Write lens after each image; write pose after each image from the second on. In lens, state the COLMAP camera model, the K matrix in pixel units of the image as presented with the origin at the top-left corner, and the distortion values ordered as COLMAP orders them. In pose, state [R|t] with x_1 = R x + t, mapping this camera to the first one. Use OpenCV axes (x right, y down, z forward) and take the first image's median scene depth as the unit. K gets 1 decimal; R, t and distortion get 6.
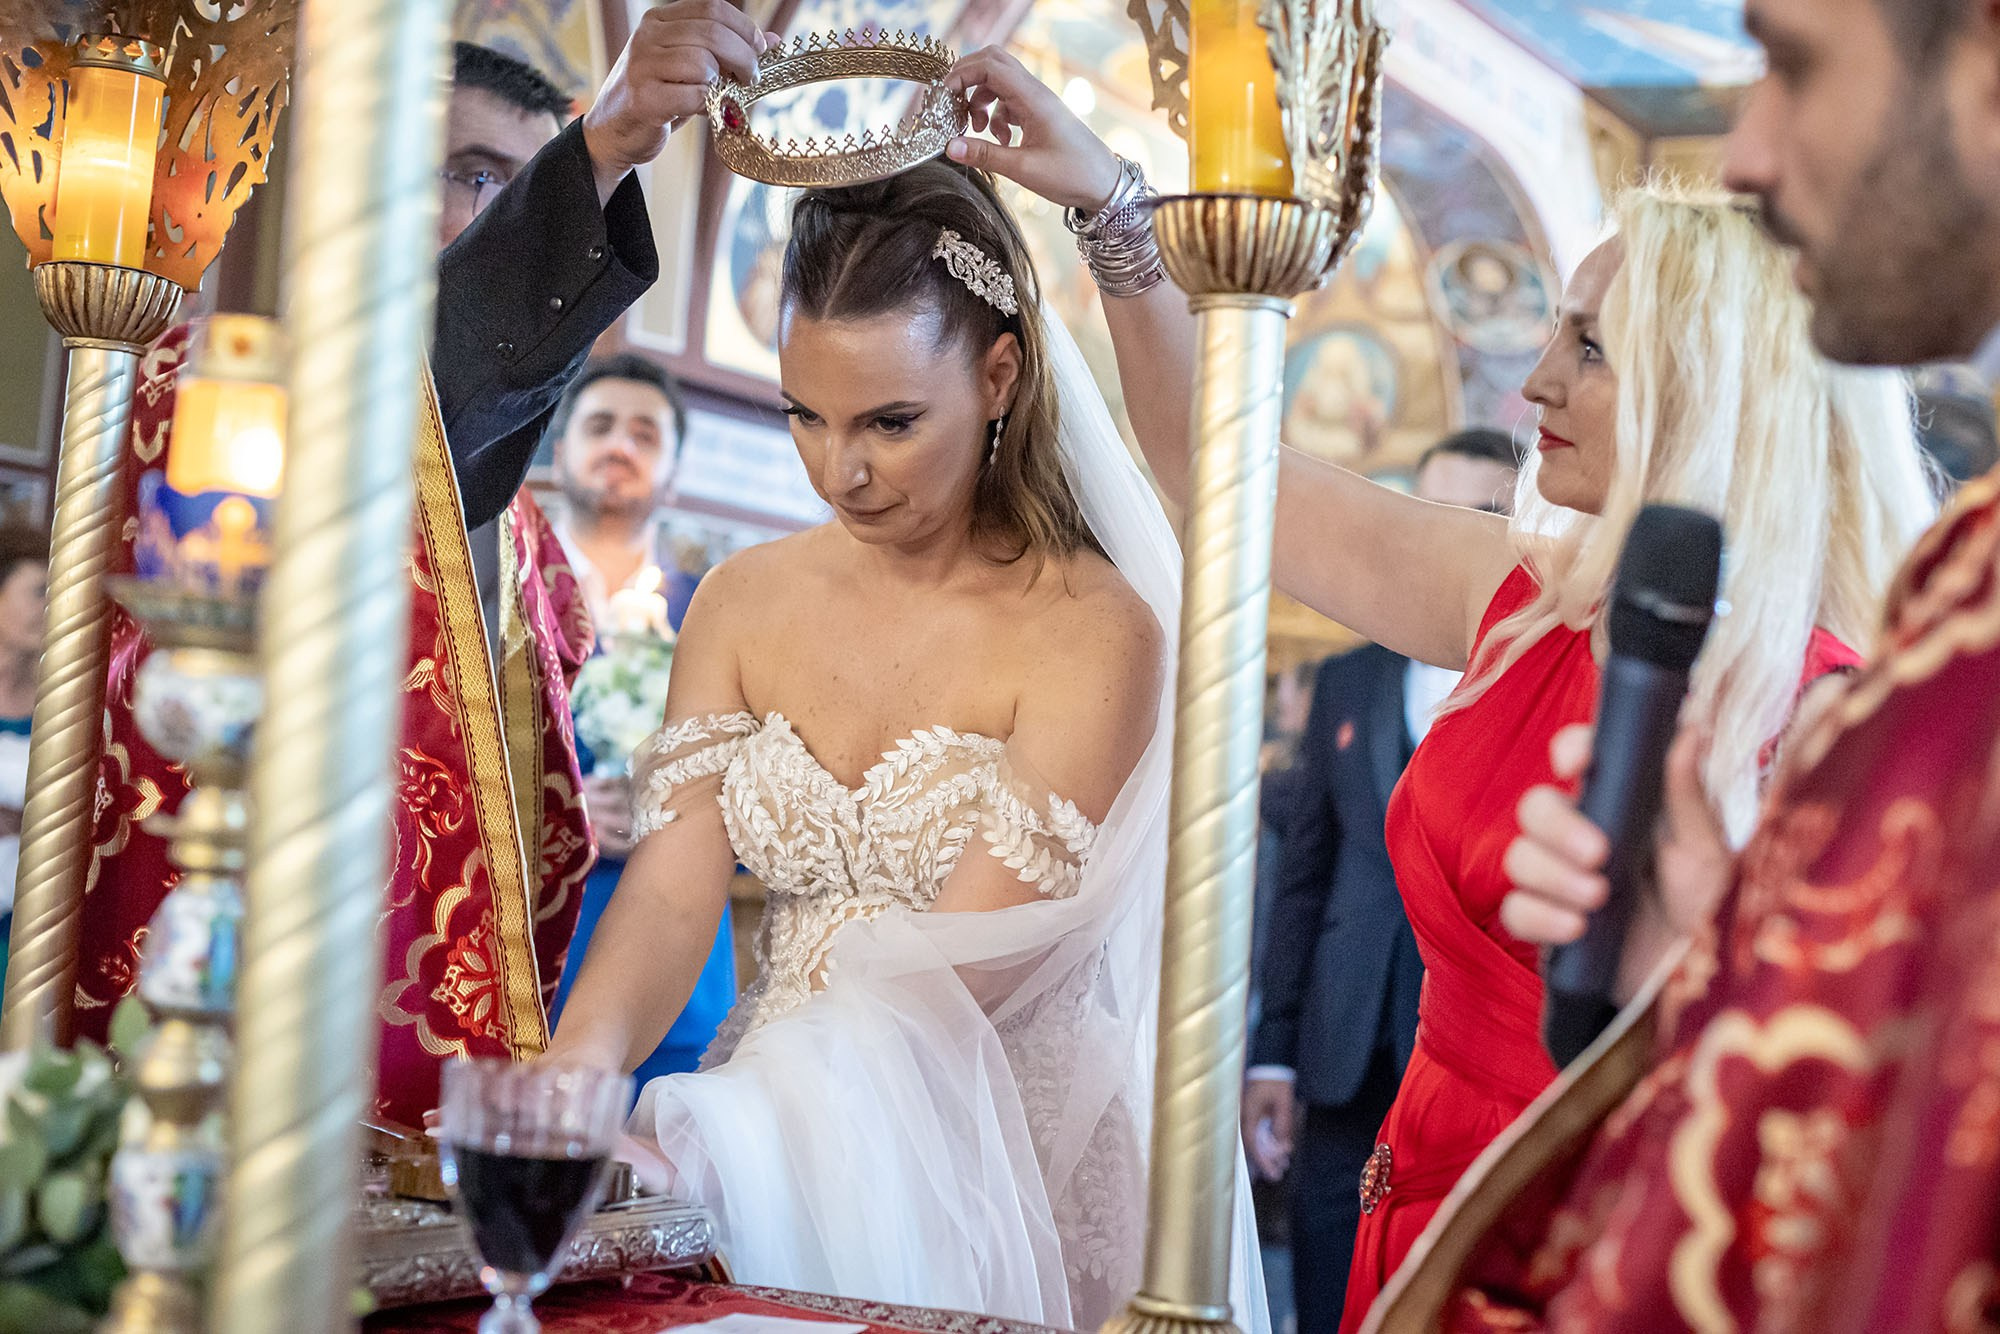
lens RADIAL K [[2904.6, 0, 1000.0], [0, 2904.6, 667.0], [0, 0, 1]] dist [-0.010436, -0.061354]
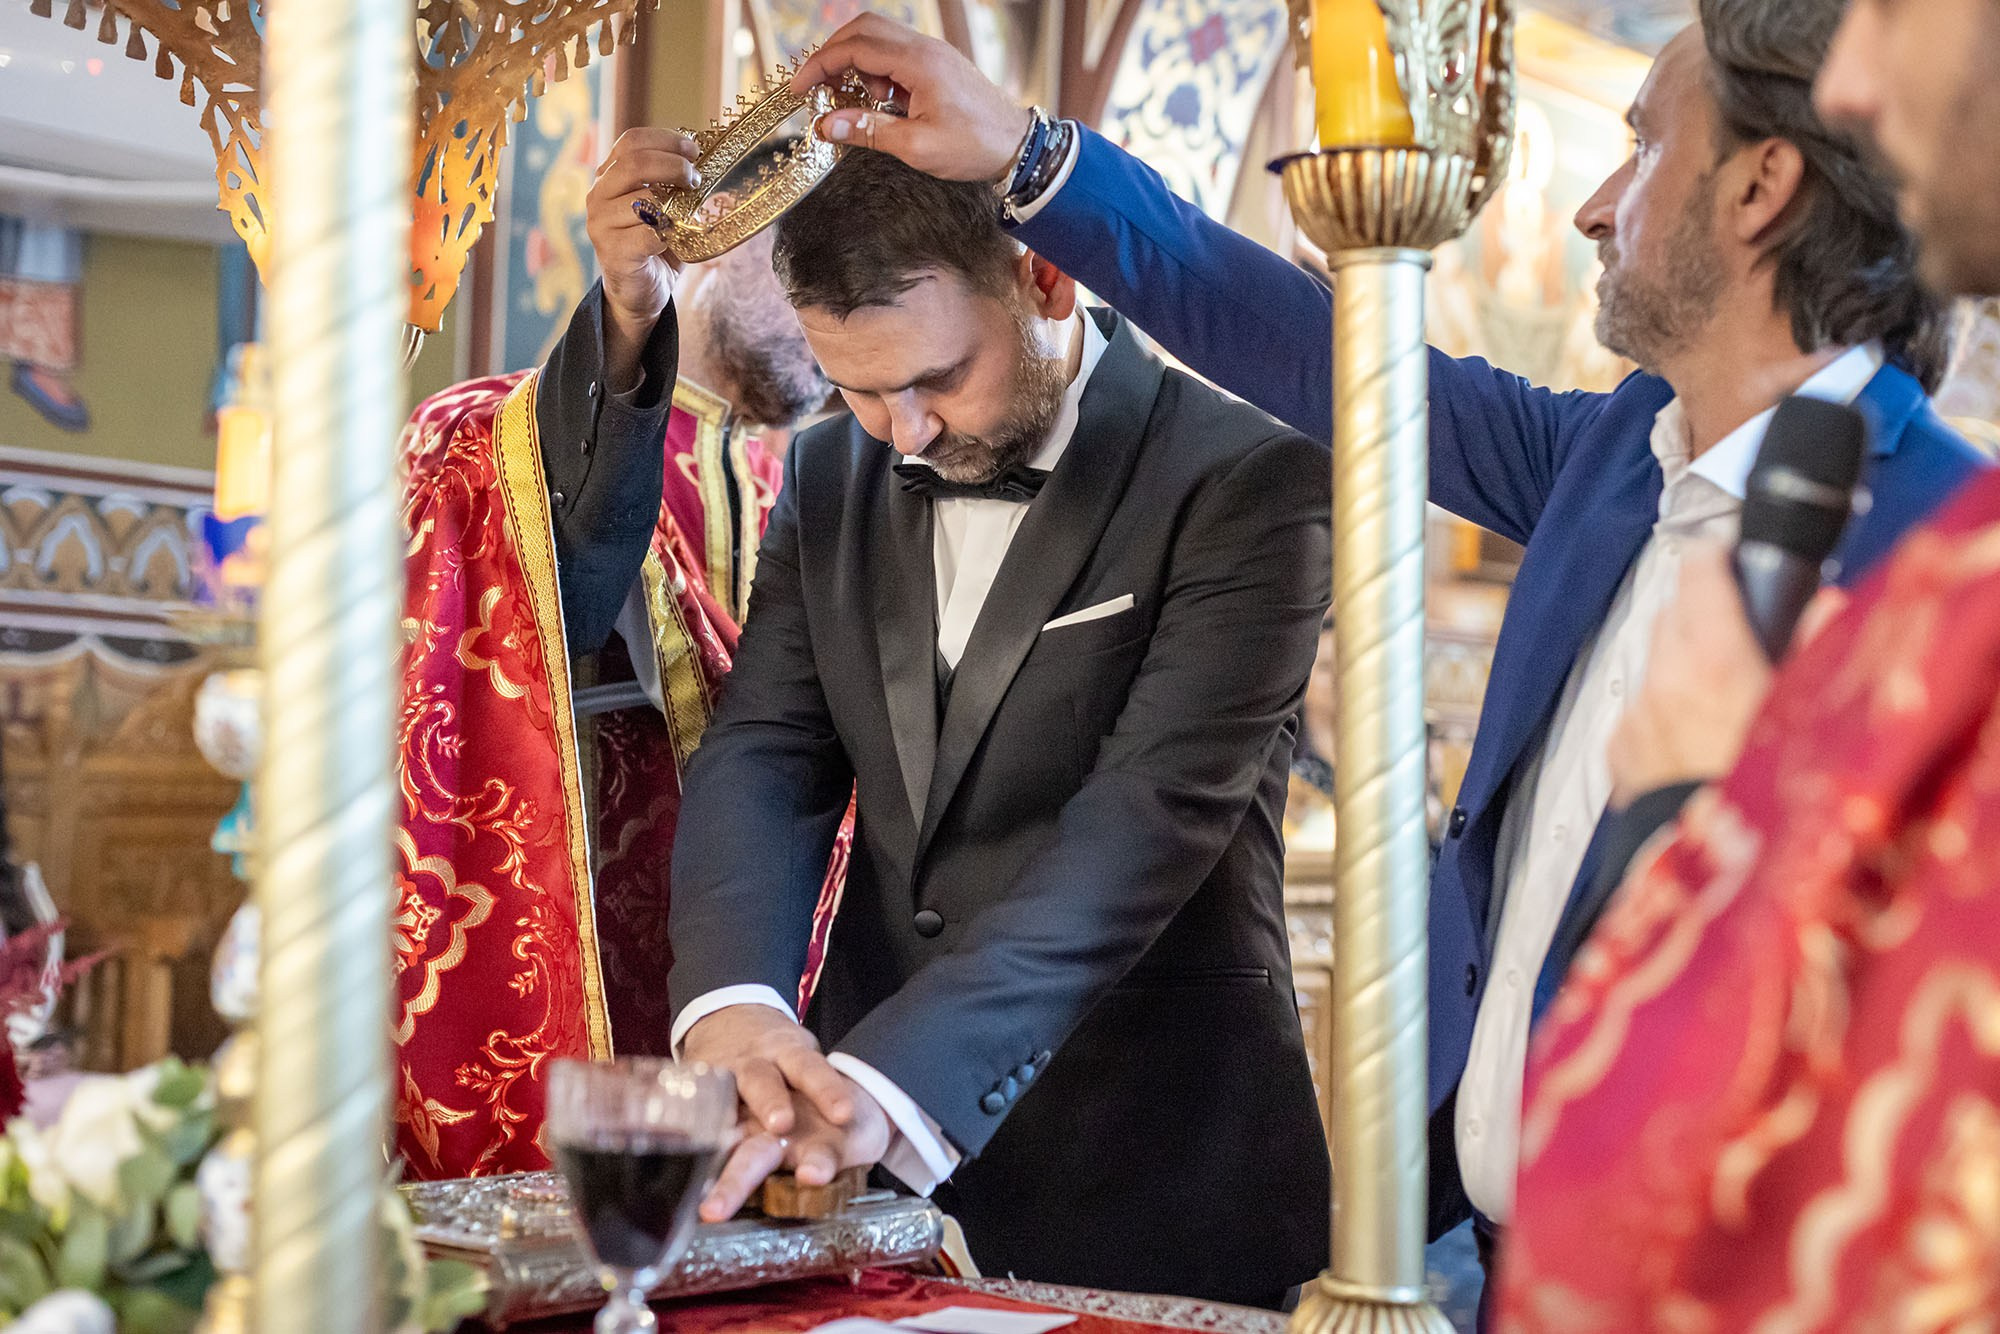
lens RADIAL K [[2895.2, 0, 1000.7], [0, 2895.2, 638.3], [0, 0, 1]] dist [0.012148, -0.024073]
pose [[0.985131, -0.060734, -0.160710, 0.108565], [0.059043, 0.998138, -0.015282, 0.009979], [0.161339, 0.005566, 0.986883, 0.019312]]
